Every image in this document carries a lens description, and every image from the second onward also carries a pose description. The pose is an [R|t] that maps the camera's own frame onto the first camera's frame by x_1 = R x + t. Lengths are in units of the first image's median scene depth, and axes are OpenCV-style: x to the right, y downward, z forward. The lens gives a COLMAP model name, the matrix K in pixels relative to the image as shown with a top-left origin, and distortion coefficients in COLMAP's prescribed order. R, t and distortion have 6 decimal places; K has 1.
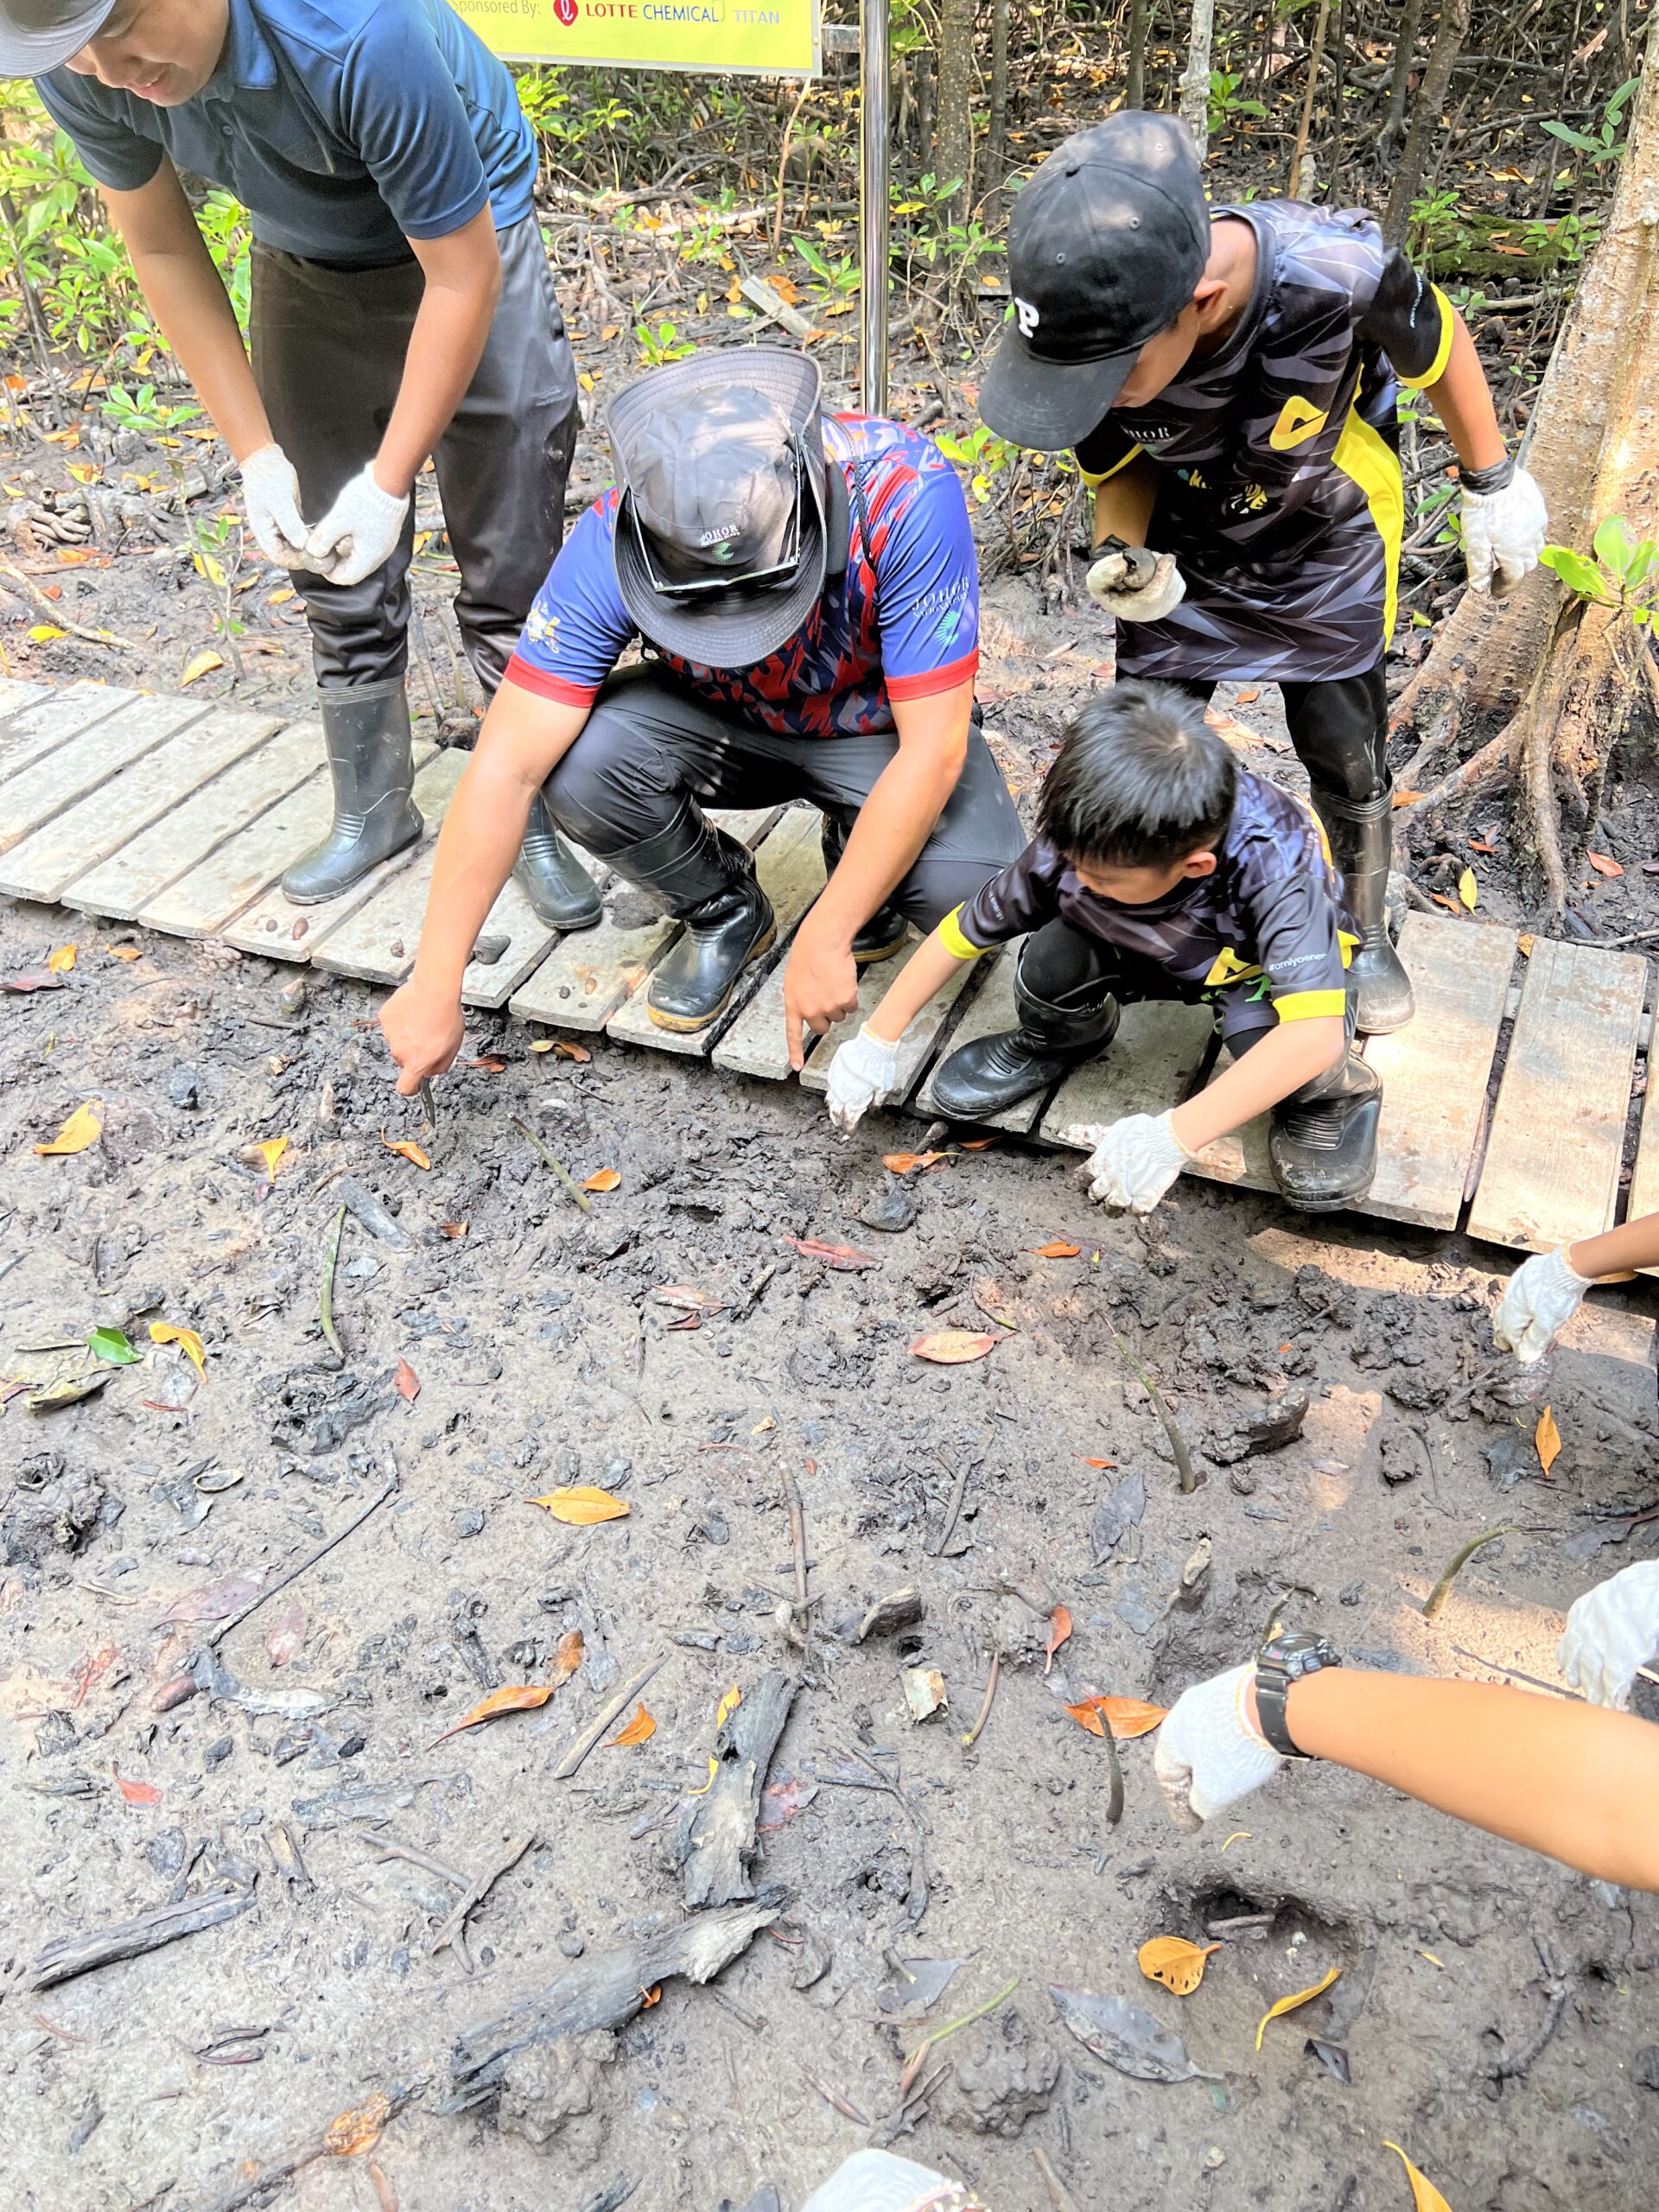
lens RADIAL K [[1669.7, 0, 838.8], [0, 1669.7, 1113.1], [0, 0, 1]] dist [0.035830, -0.044164]
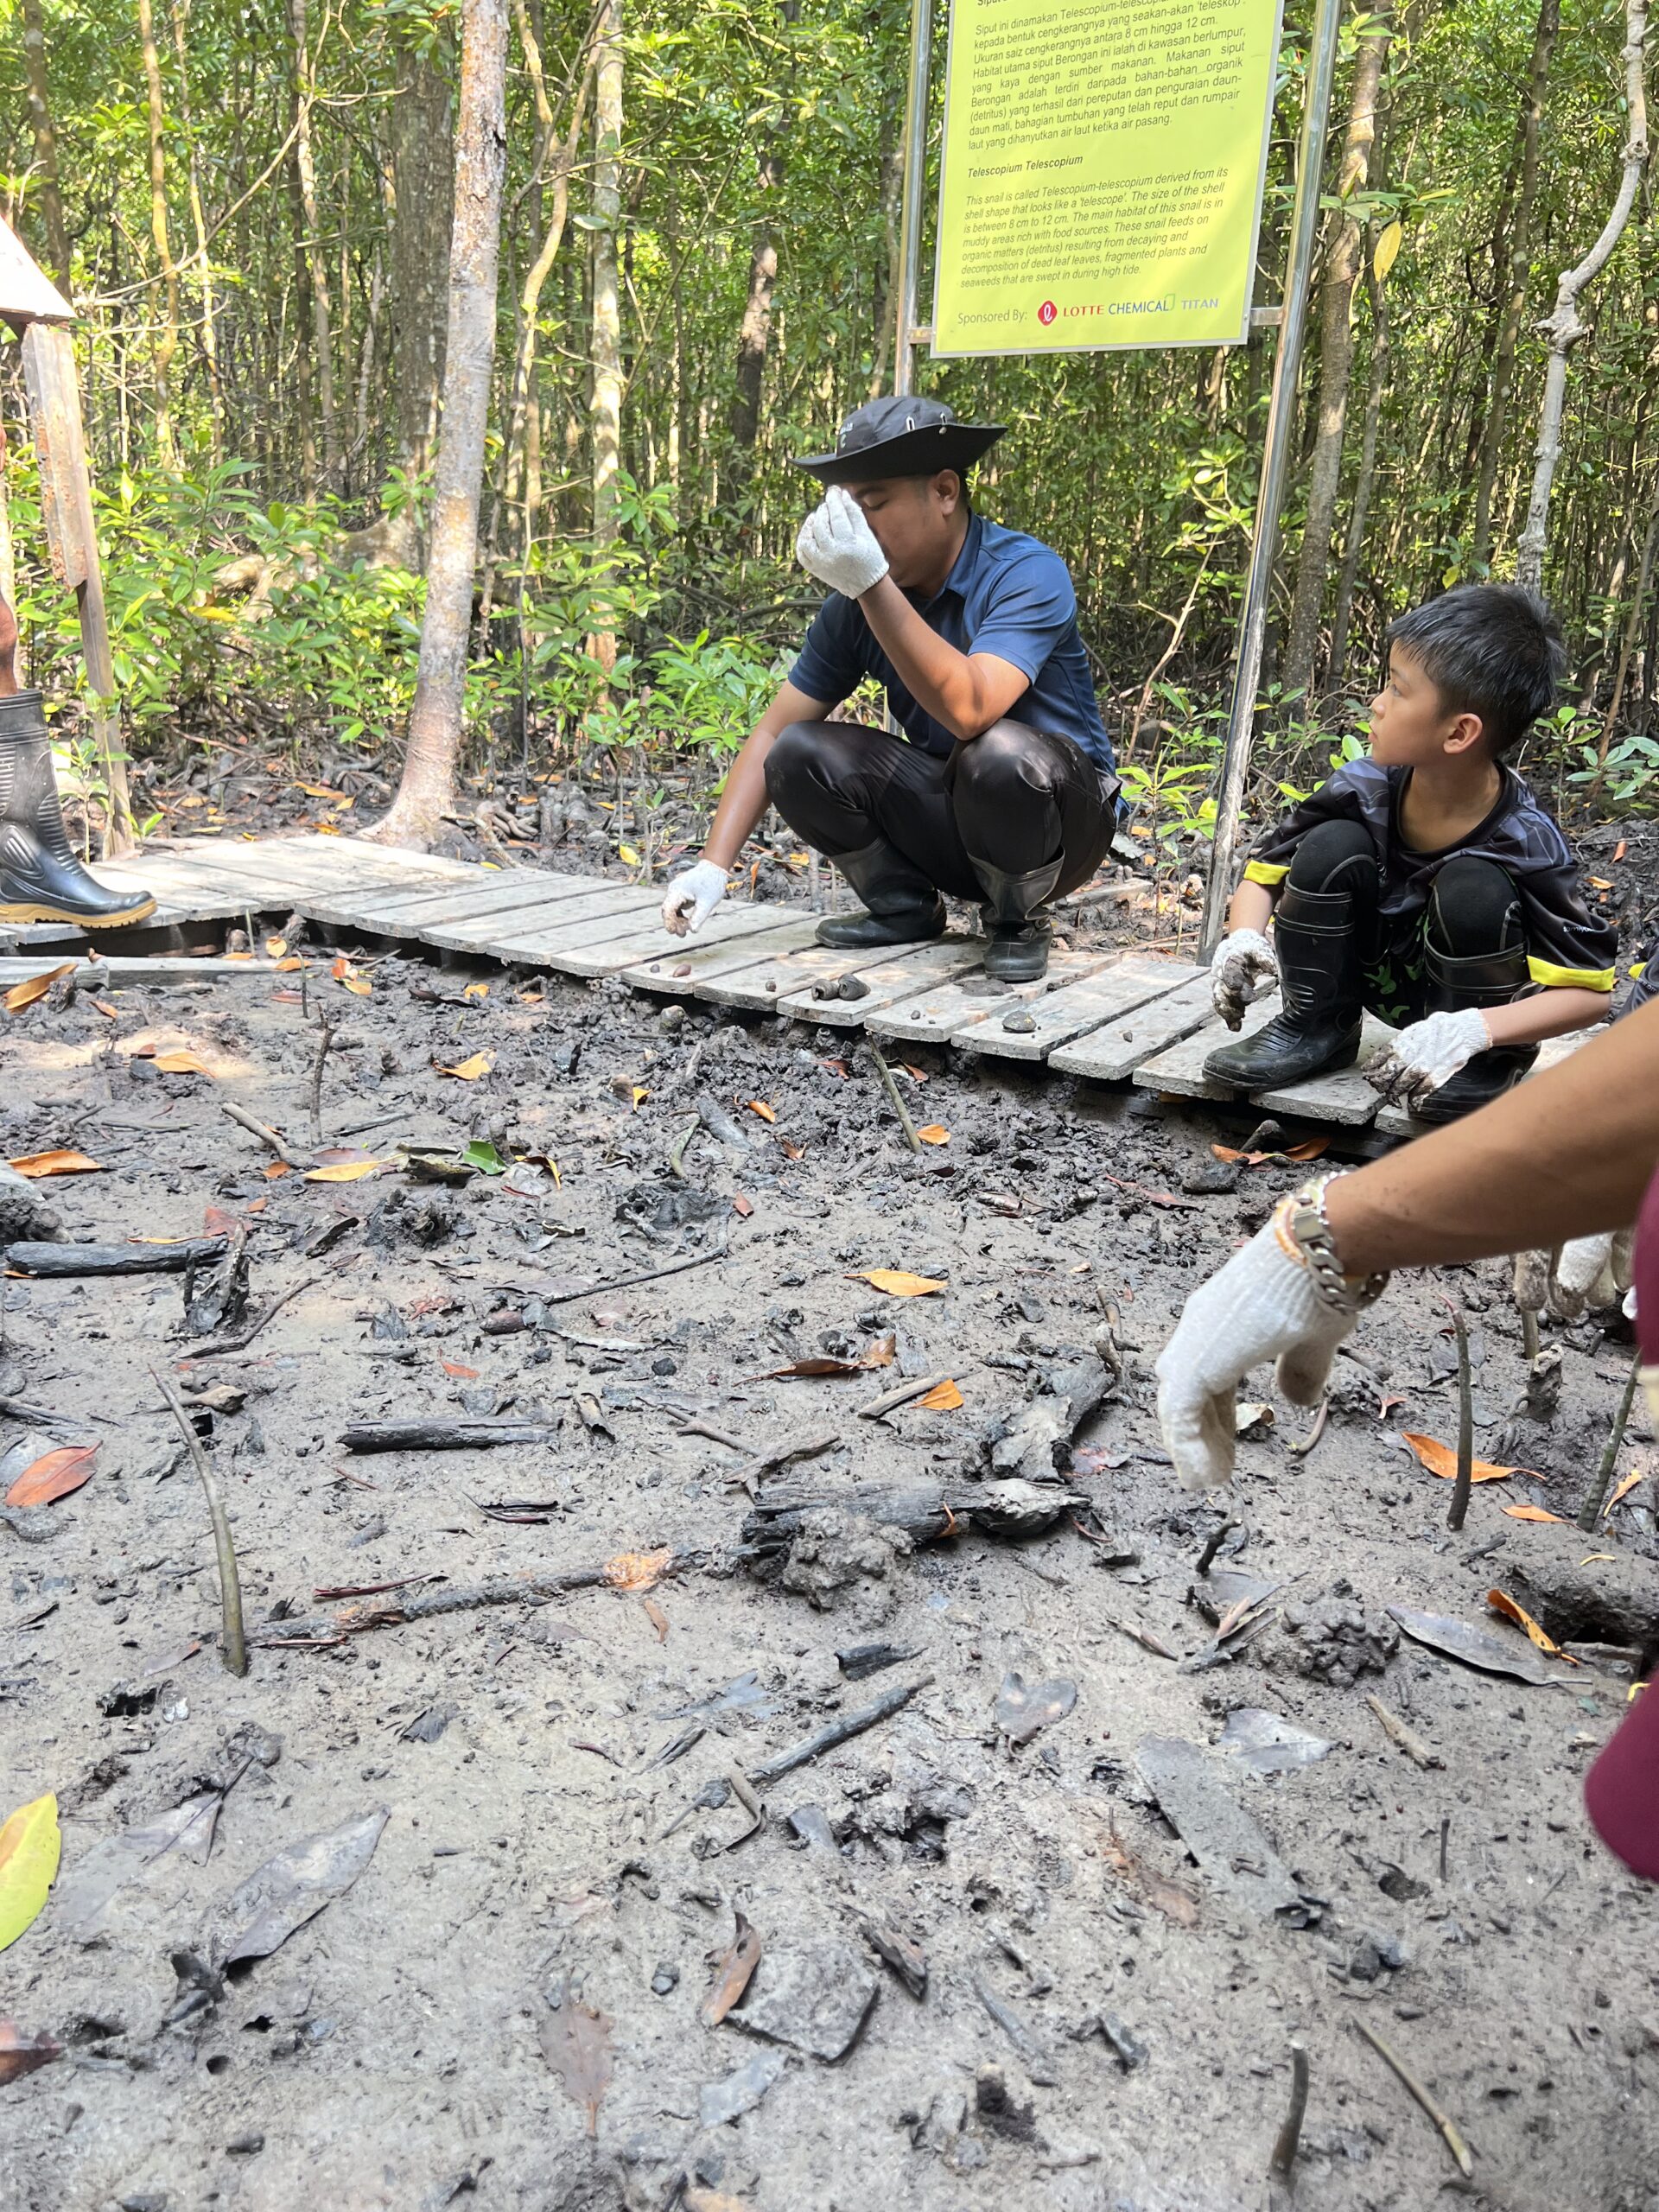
lens RADIAL K [[1669.5, 0, 832.6], [0, 1669.5, 1092.8], [0, 0, 1]] dist [0.038056, -0.046393]
pose [[0.977425, 0.122551, -0.172107, -0.032839], [-0.178392, 0.915159, -0.361469, 0.487876], [0.113206, 0.384011, 0.916362, 0.023072]]
